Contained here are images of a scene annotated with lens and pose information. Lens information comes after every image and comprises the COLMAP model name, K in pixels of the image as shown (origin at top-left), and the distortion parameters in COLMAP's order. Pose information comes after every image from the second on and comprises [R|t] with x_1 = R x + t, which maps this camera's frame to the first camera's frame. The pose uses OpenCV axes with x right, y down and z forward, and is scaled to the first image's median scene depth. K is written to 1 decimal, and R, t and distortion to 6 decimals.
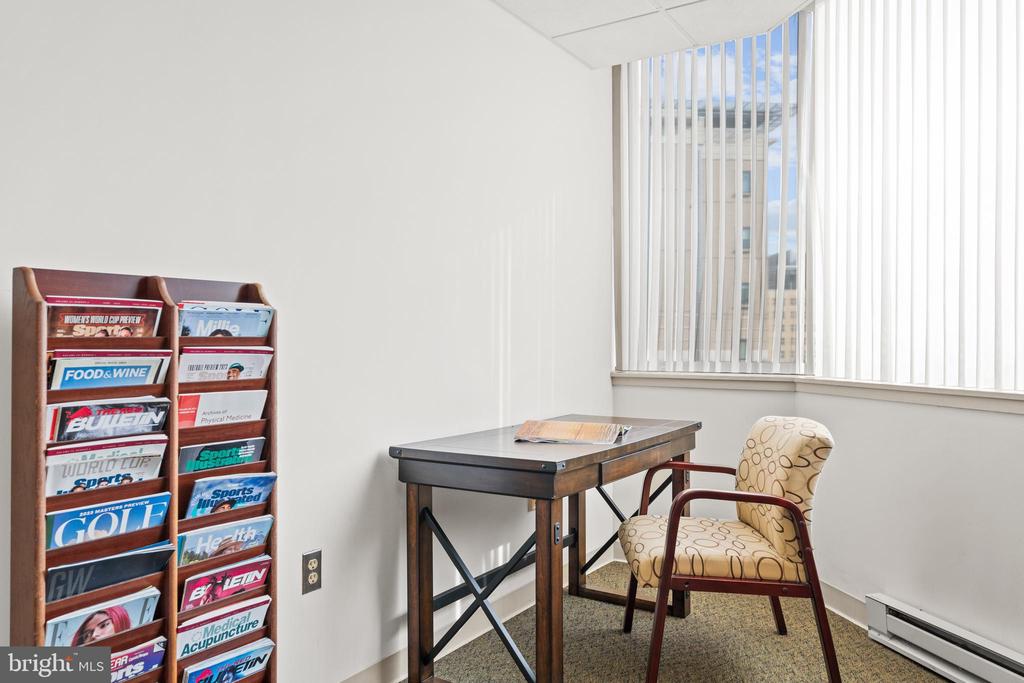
lens RADIAL K [[756.6, 0, 521.6], [0, 756.6, 337.0], [0, 0, 1]] dist [0.009279, 0.002574]
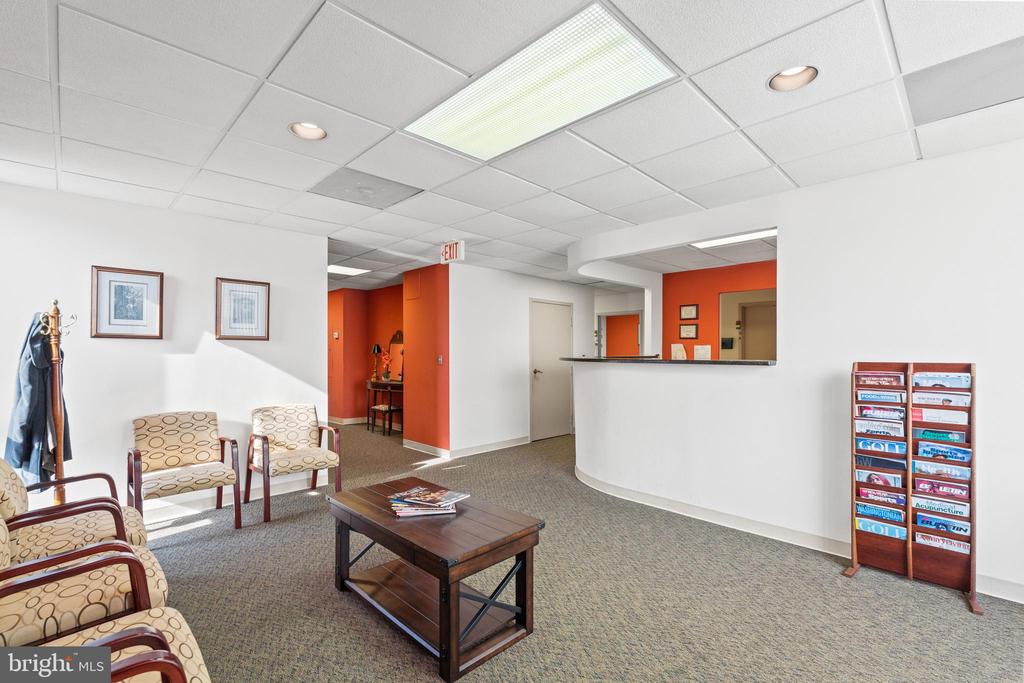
lens RADIAL K [[460.2, 0, 504.5], [0, 460.2, 354.0], [0, 0, 1]] dist [-0.004239, 0.000044]
pose [[-0.253174, 0.003768, -0.967413, 1.389778], [0.005634, 0.999981, 0.002421, -0.118004], [0.967404, -0.004837, -0.253190, 0.019988]]
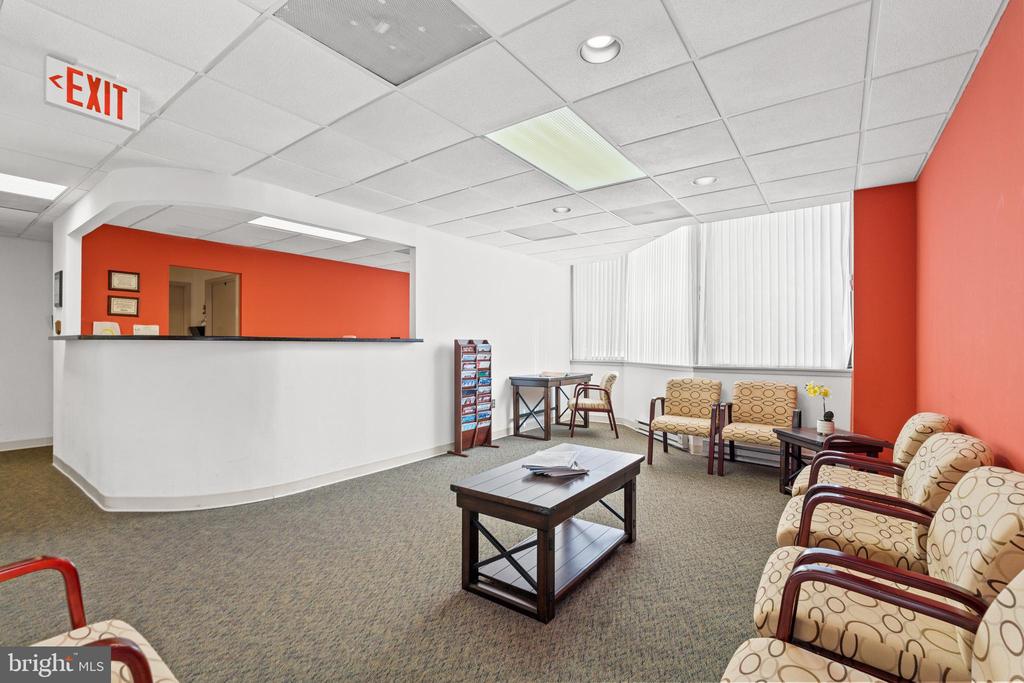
lens RADIAL K [[460.2, 0, 510.0], [0, 460.2, 346.7], [0, 0, 1]] dist [-0.004239, 0.000044]
pose [[0.997409, 0.000449, -0.071944, 0.015257], [0.000137, 0.999967, 0.008141, -0.054436], [0.071946, -0.008130, 0.997375, -2.130426]]
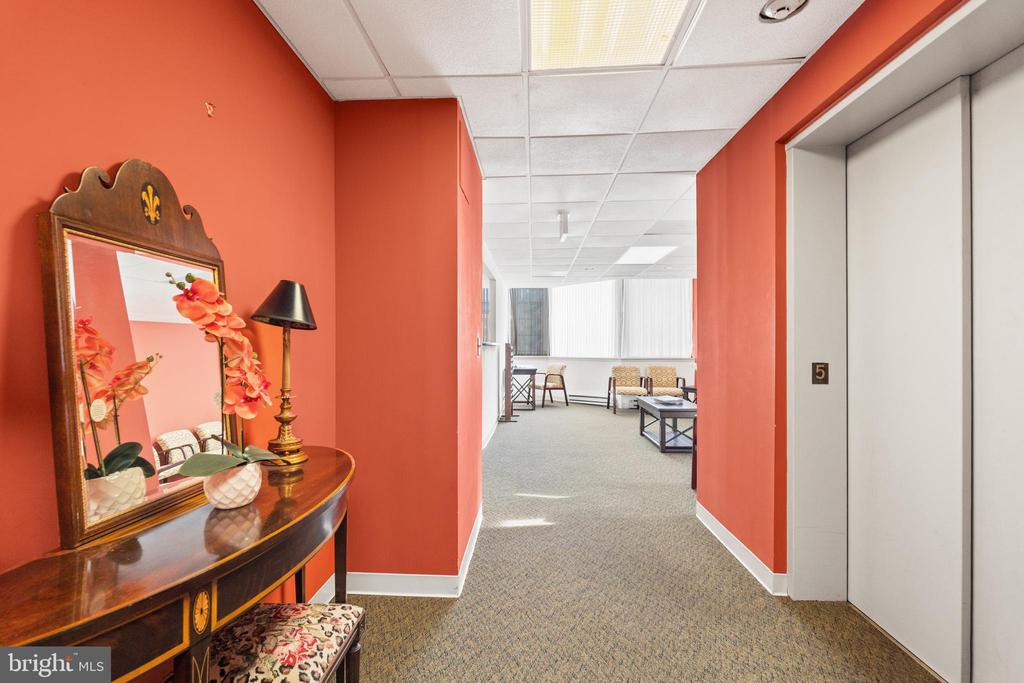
lens RADIAL K [[460.2, 0, 508.8], [0, 460.2, 347.1], [0, 0, 1]] dist [-0.004239, 0.000044]
pose [[0.871742, -0.004343, 0.489946, -2.679362], [-0.001705, 0.999928, 0.011897, -0.092479], [-0.489962, -0.011207, 0.871672, -3.009996]]
